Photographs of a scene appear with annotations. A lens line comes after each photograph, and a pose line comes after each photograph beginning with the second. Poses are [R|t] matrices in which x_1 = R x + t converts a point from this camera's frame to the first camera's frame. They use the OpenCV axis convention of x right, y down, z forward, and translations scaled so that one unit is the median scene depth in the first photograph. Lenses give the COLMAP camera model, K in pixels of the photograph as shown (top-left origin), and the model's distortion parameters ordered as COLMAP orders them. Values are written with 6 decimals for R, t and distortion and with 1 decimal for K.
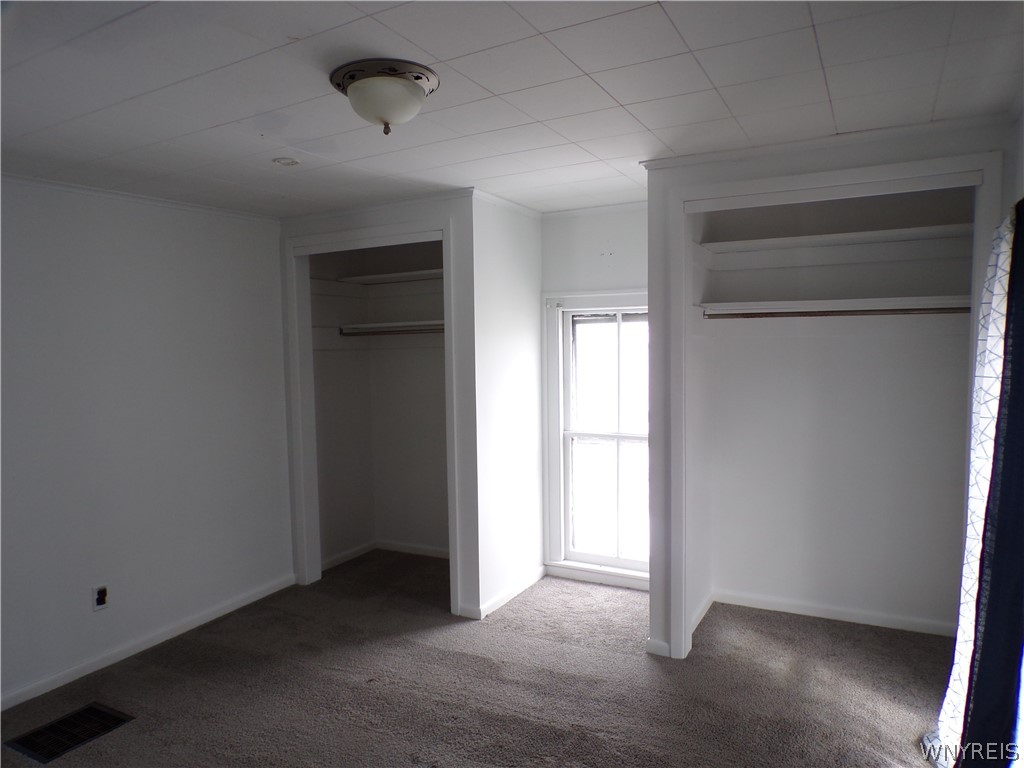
lens RADIAL K [[693.3, 0, 512.0], [0, 693.3, 384.0], [0, 0, 1]] dist [-0.017432, 0.019668]
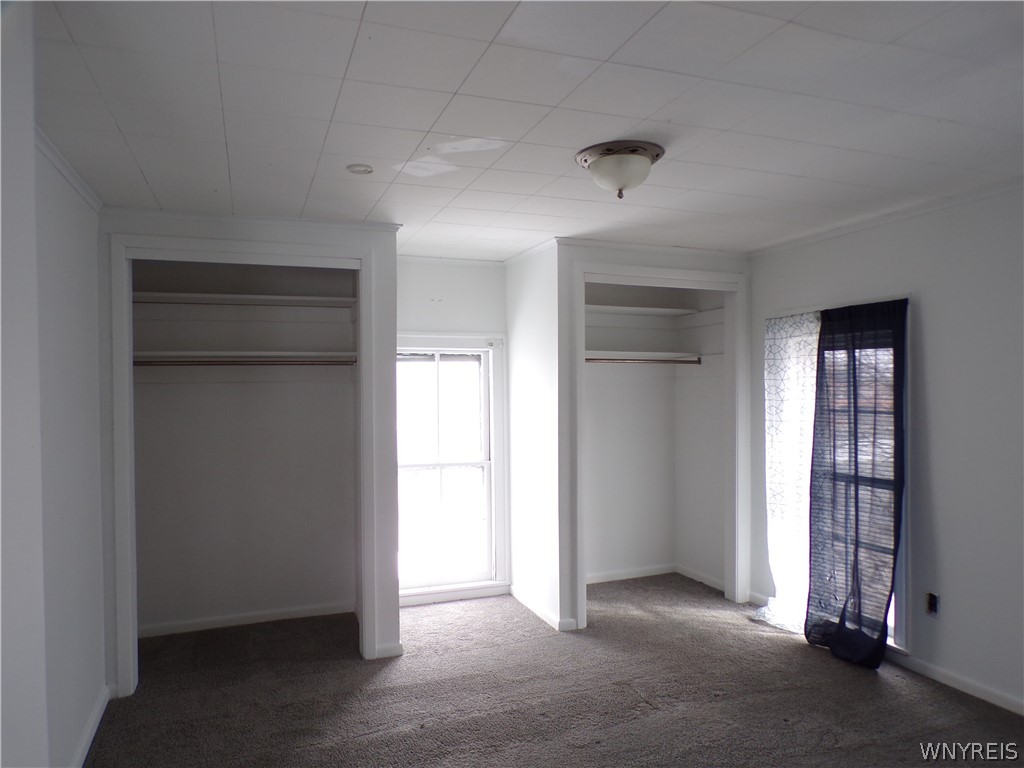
lens RADIAL K [[693.3, 0, 512.0], [0, 693.3, 384.0], [0, 0, 1]] dist [-0.017432, 0.019668]
pose [[0.653900, 0.018030, 0.756366, -0.691262], [0.036525, 0.997798, -0.055363, 0.014708], [-0.755698, 0.063828, 0.651802, 0.209271]]
